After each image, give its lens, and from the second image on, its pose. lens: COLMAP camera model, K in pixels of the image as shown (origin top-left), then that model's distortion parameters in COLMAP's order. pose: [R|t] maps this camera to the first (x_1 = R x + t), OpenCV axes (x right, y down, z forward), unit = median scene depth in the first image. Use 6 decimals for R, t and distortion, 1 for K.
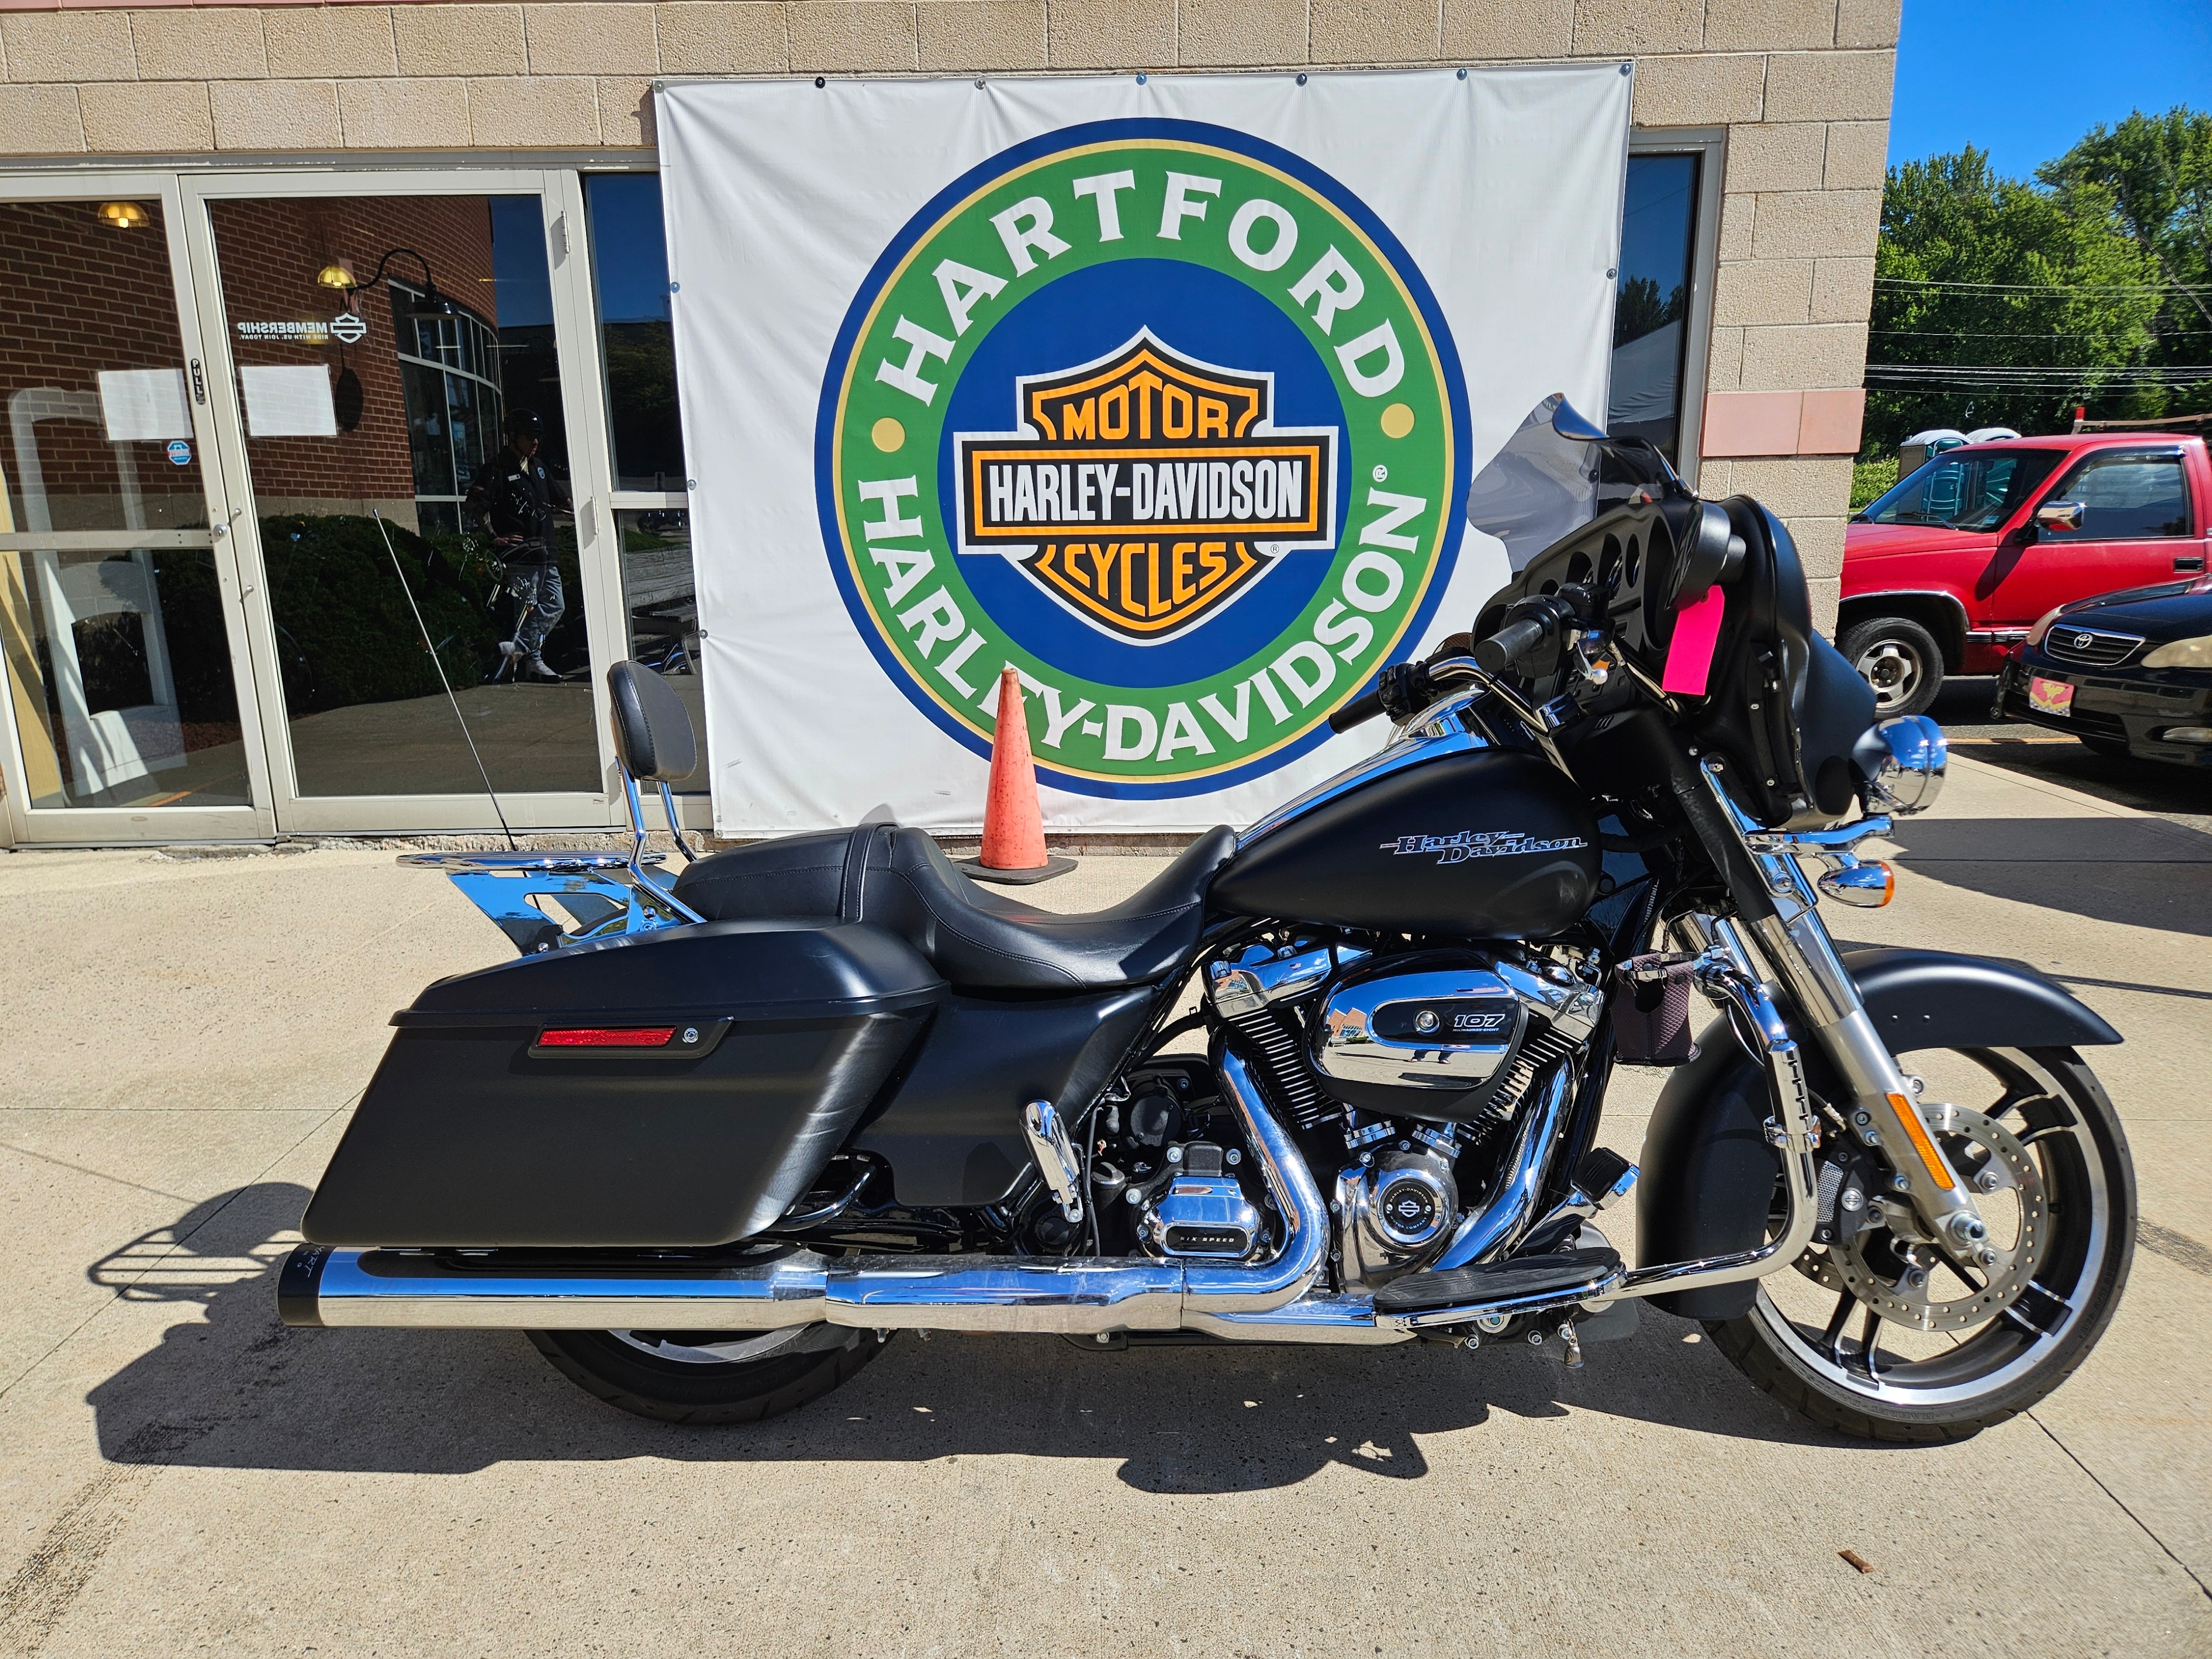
lens RADIAL K [[1469.1, 0, 1104.2], [0, 1469.1, 841.5], [0, 0, 1]] dist [0.078286, -0.071149]
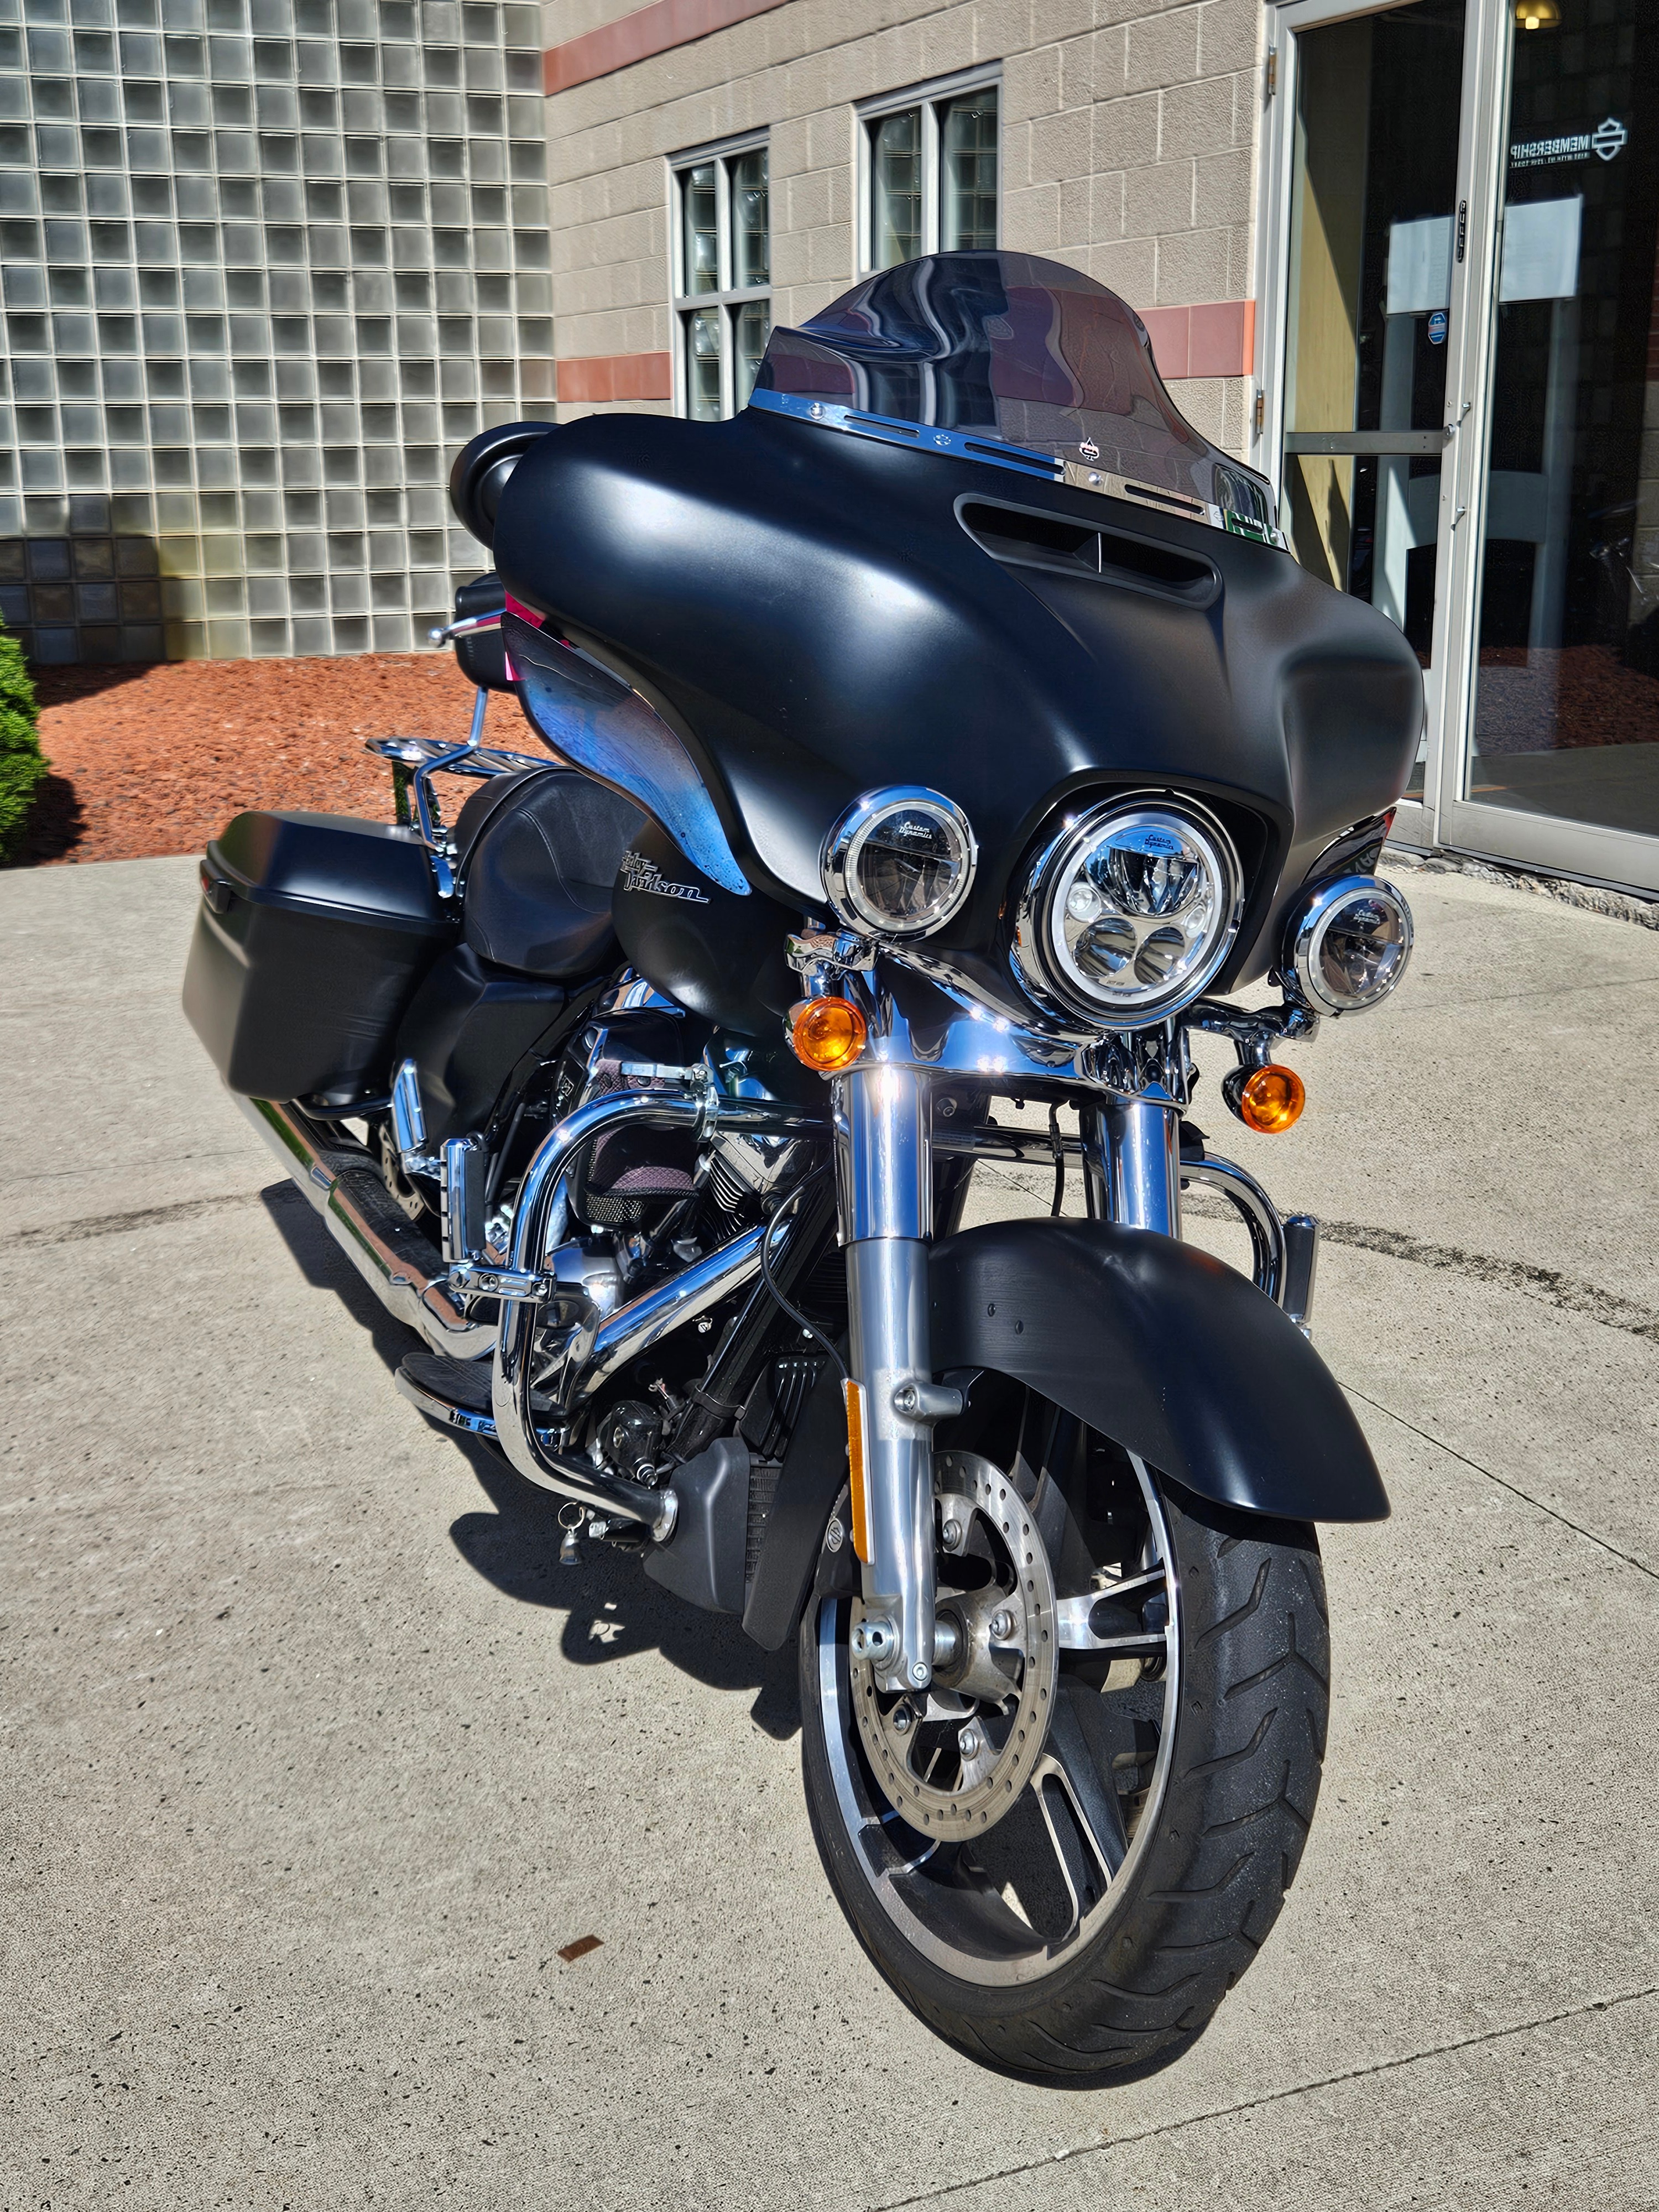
lens RADIAL K [[2643.4, 0, 829.5], [0, 2643.4, 1106.0], [0, 0, 1]] dist [0.068800, -0.022936]
pose [[0.383846, 0.242890, -0.890880, 0.573797], [-0.203527, 0.963312, 0.174946, -0.052344], [0.900688, 0.114166, 0.419198, 0.197404]]
